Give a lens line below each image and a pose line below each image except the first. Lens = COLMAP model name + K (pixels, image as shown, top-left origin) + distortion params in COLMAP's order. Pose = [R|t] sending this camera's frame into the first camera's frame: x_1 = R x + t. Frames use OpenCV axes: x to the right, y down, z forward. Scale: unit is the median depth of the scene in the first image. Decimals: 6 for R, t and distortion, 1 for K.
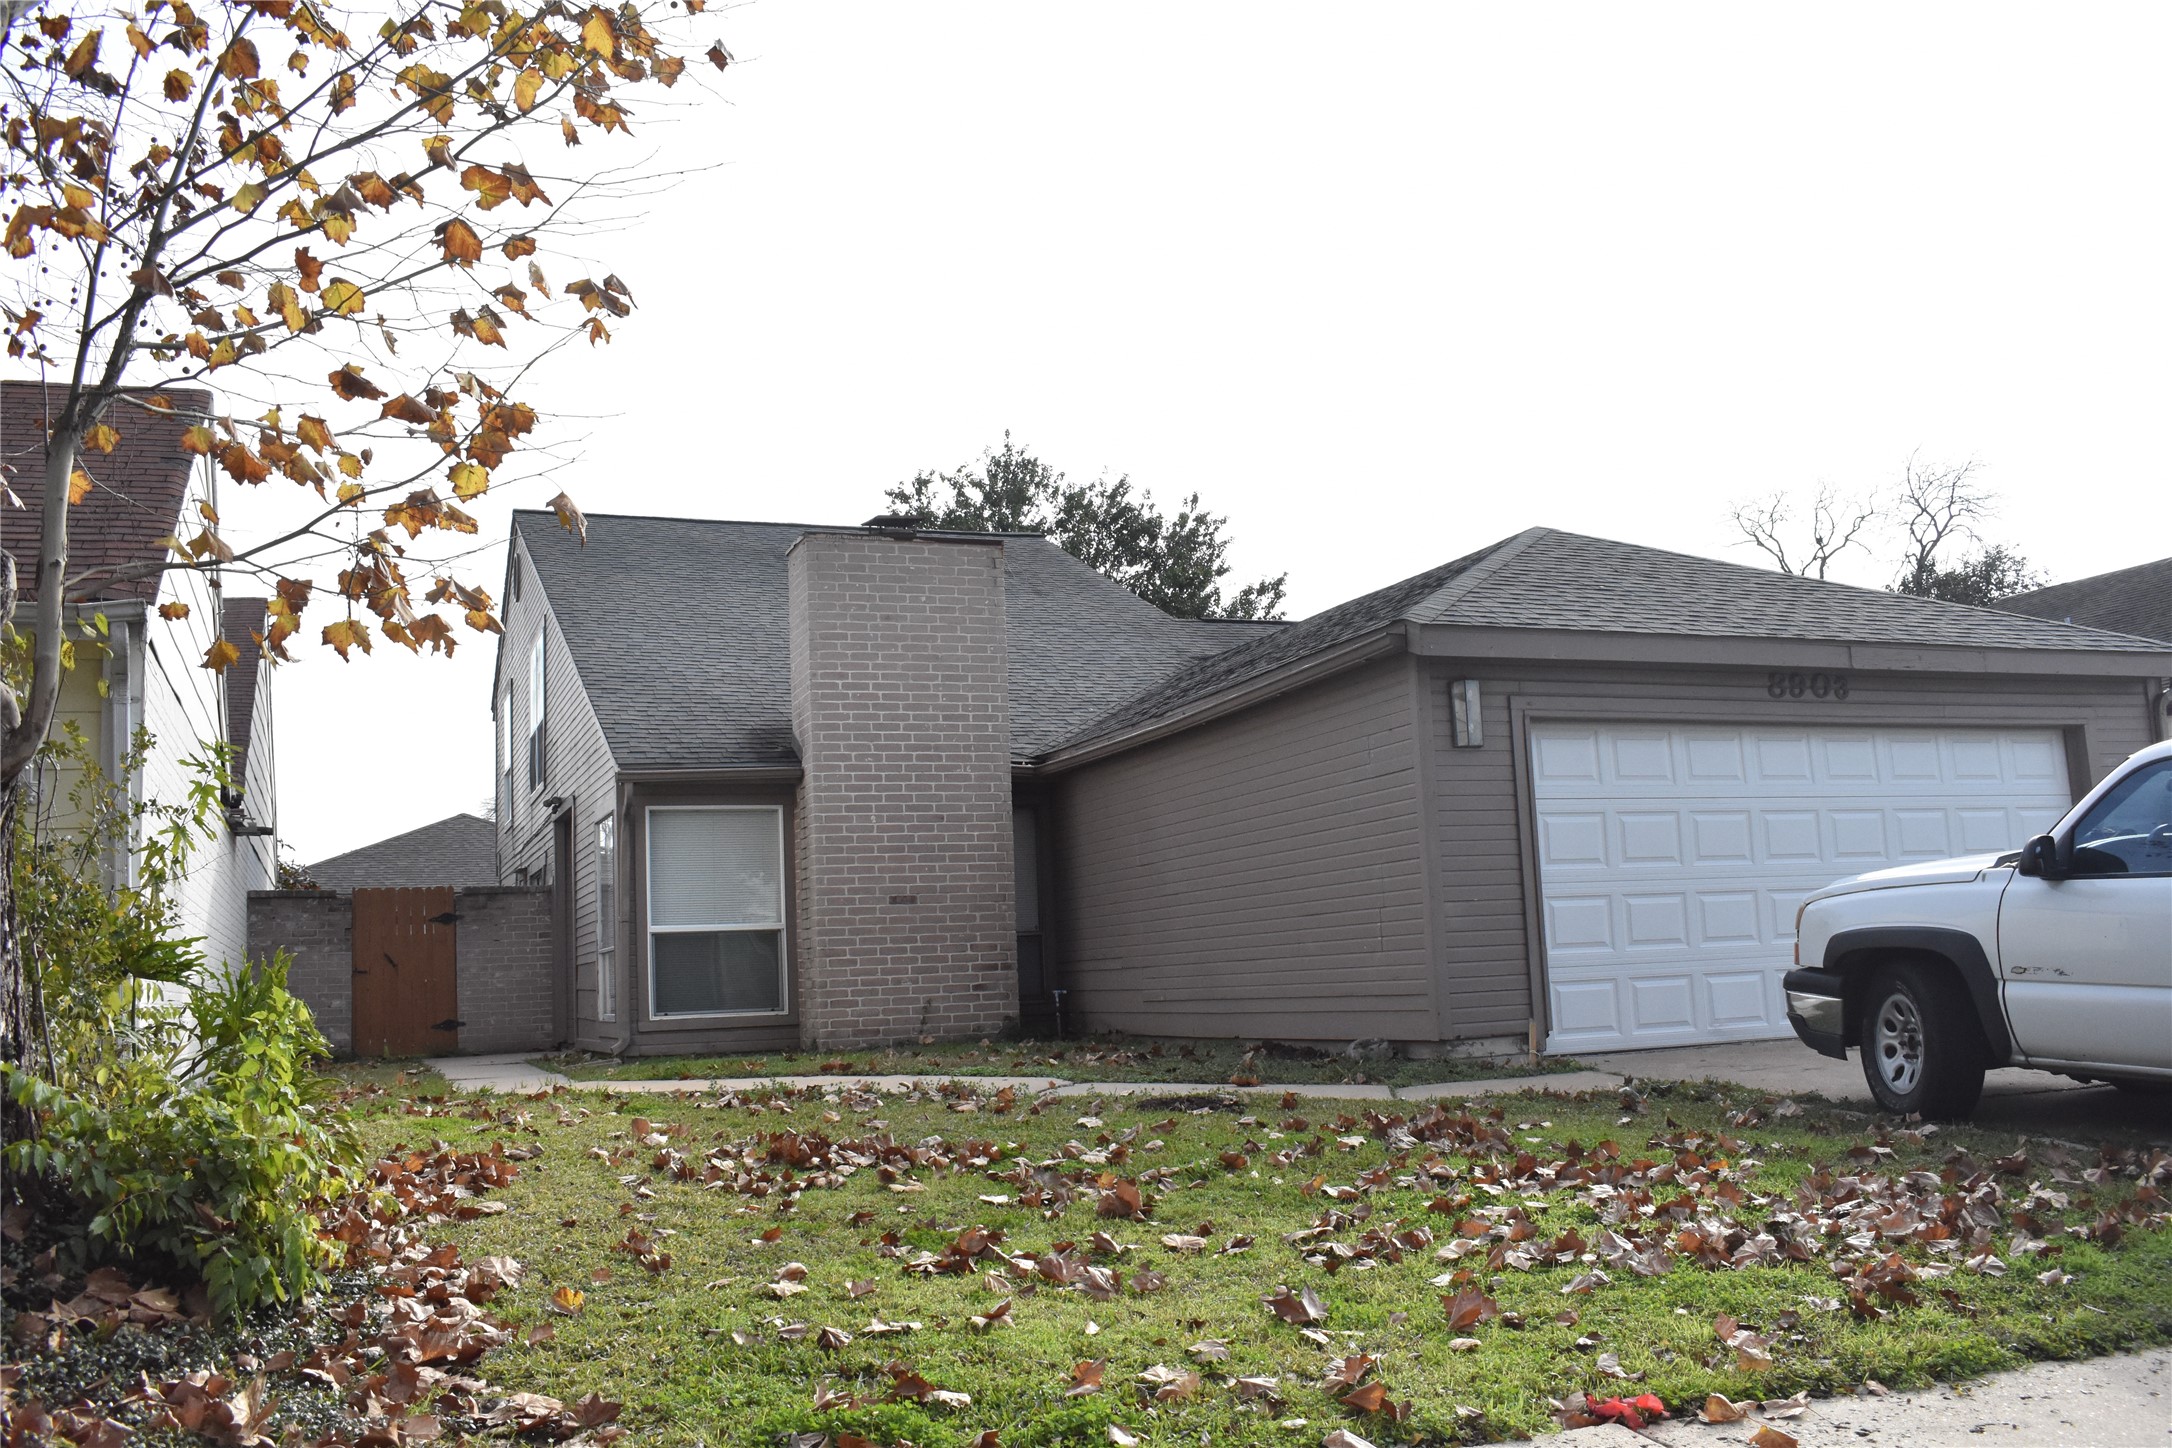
lens RADIAL K [[1876.3, 0, 1086.0], [0, 1876.3, 724.0], [0, 0, 1]] dist [0.000161, -0.000211]
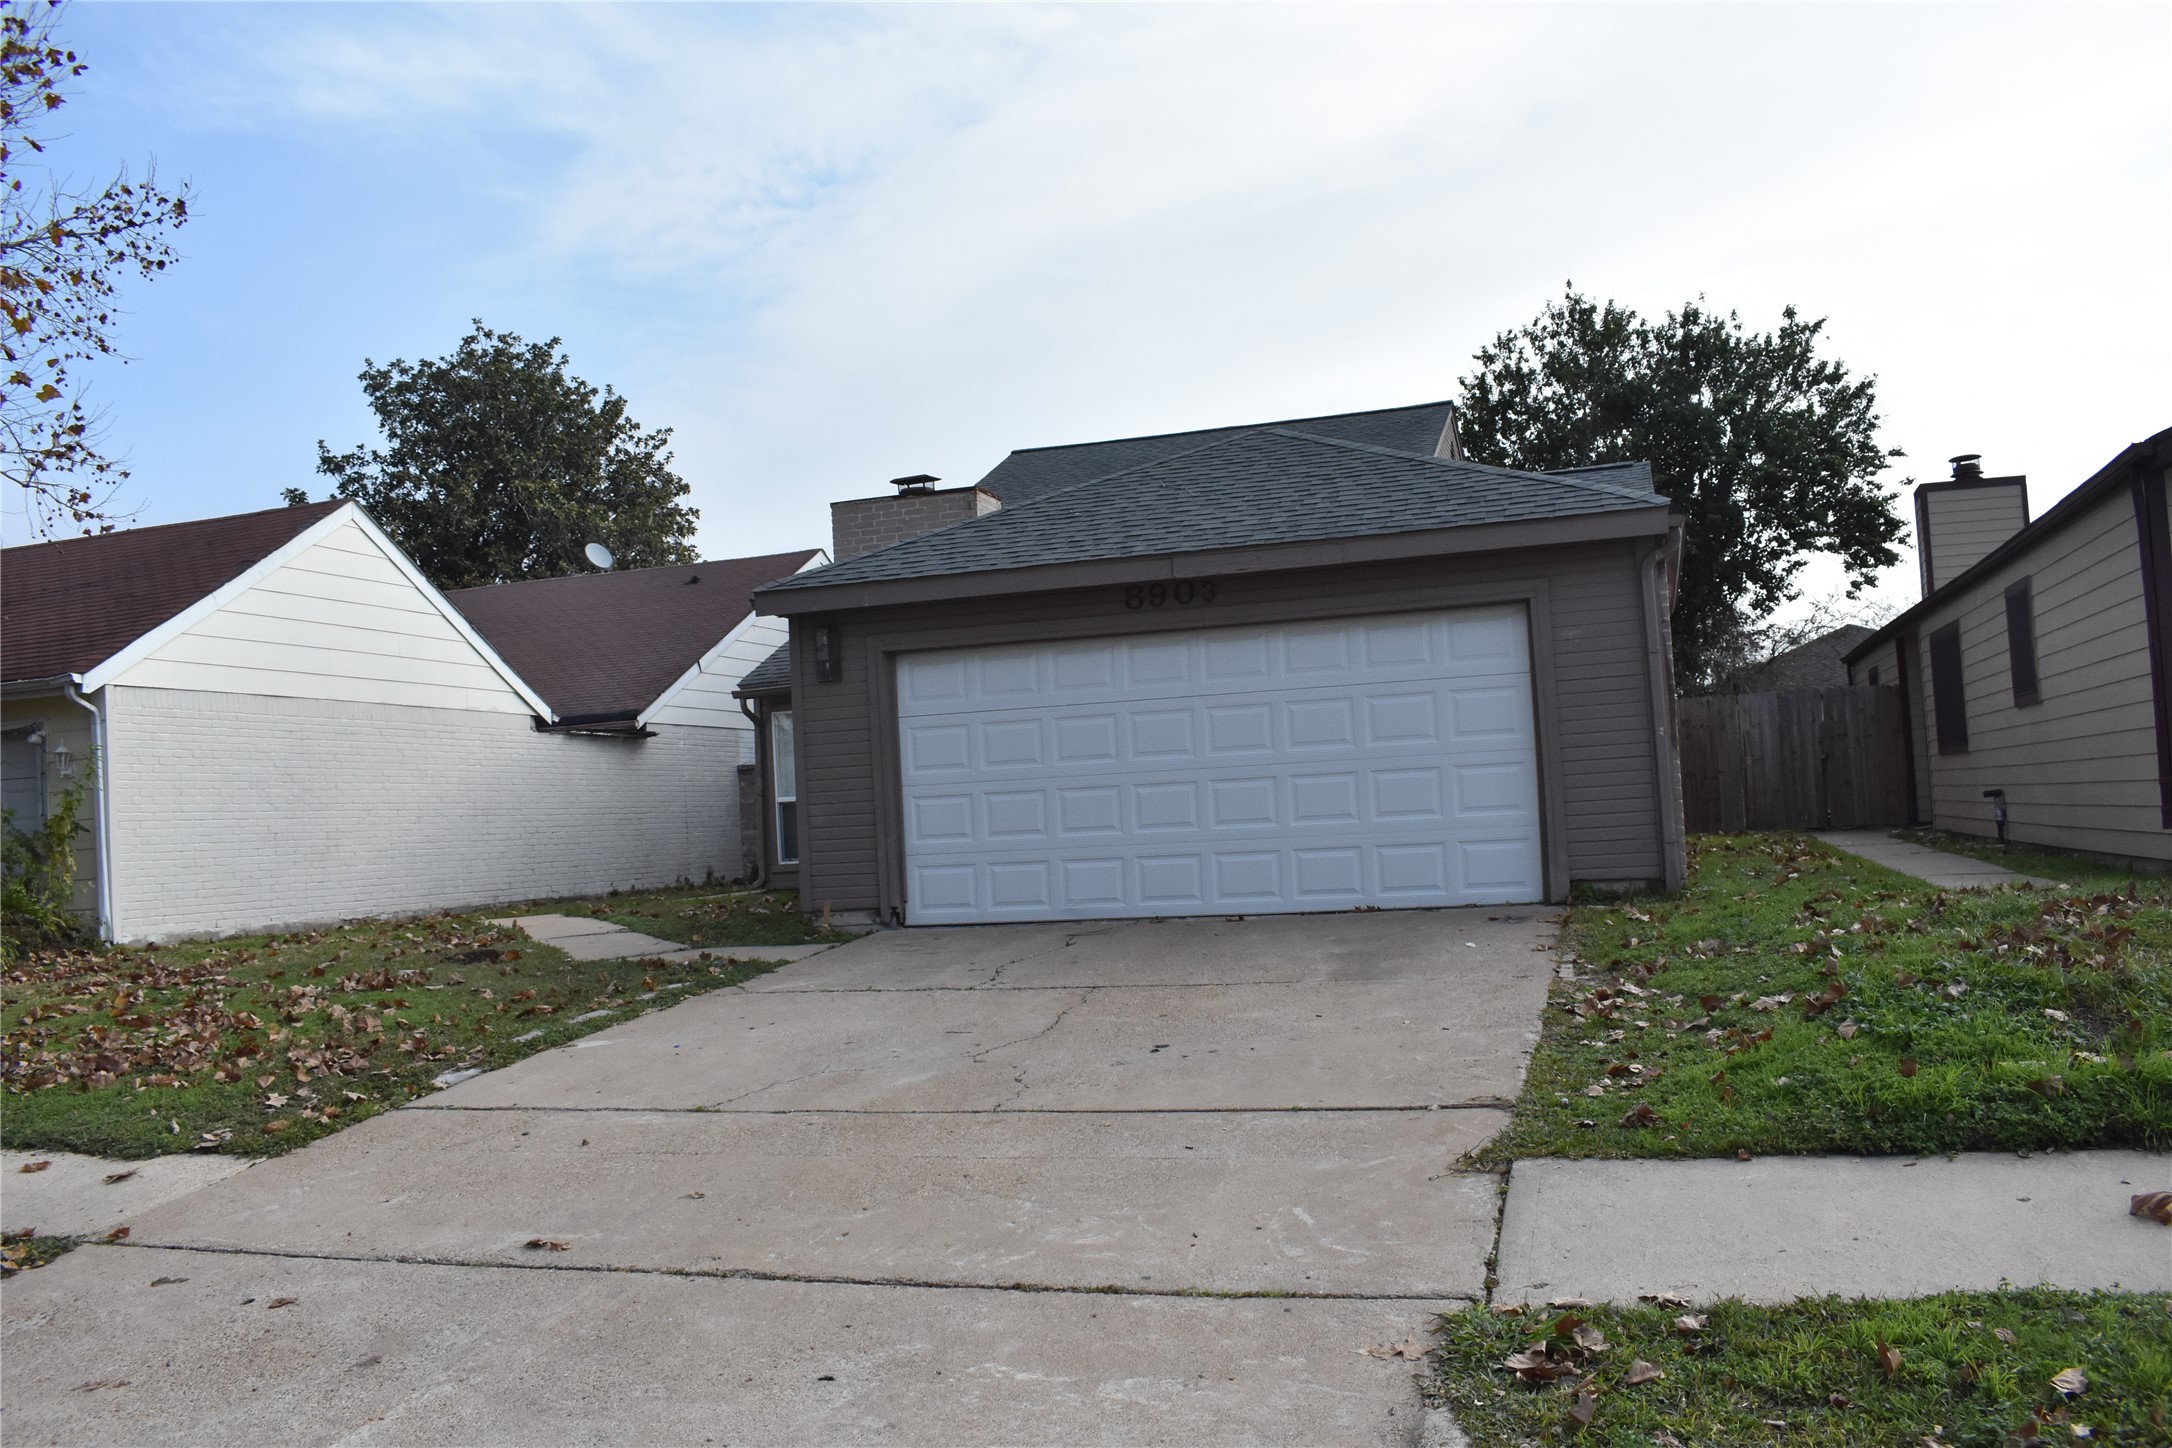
lens RADIAL K [[1731.8, 0, 1086.0], [0, 1731.8, 724.0], [0, 0, 1]] dist [-0.001419, -0.000184]
pose [[0.771444, -0.030732, -0.635554, 0.931585], [0.099300, 0.992410, 0.072544, -0.022472], [0.628501, -0.119074, 0.768640, 0.190373]]
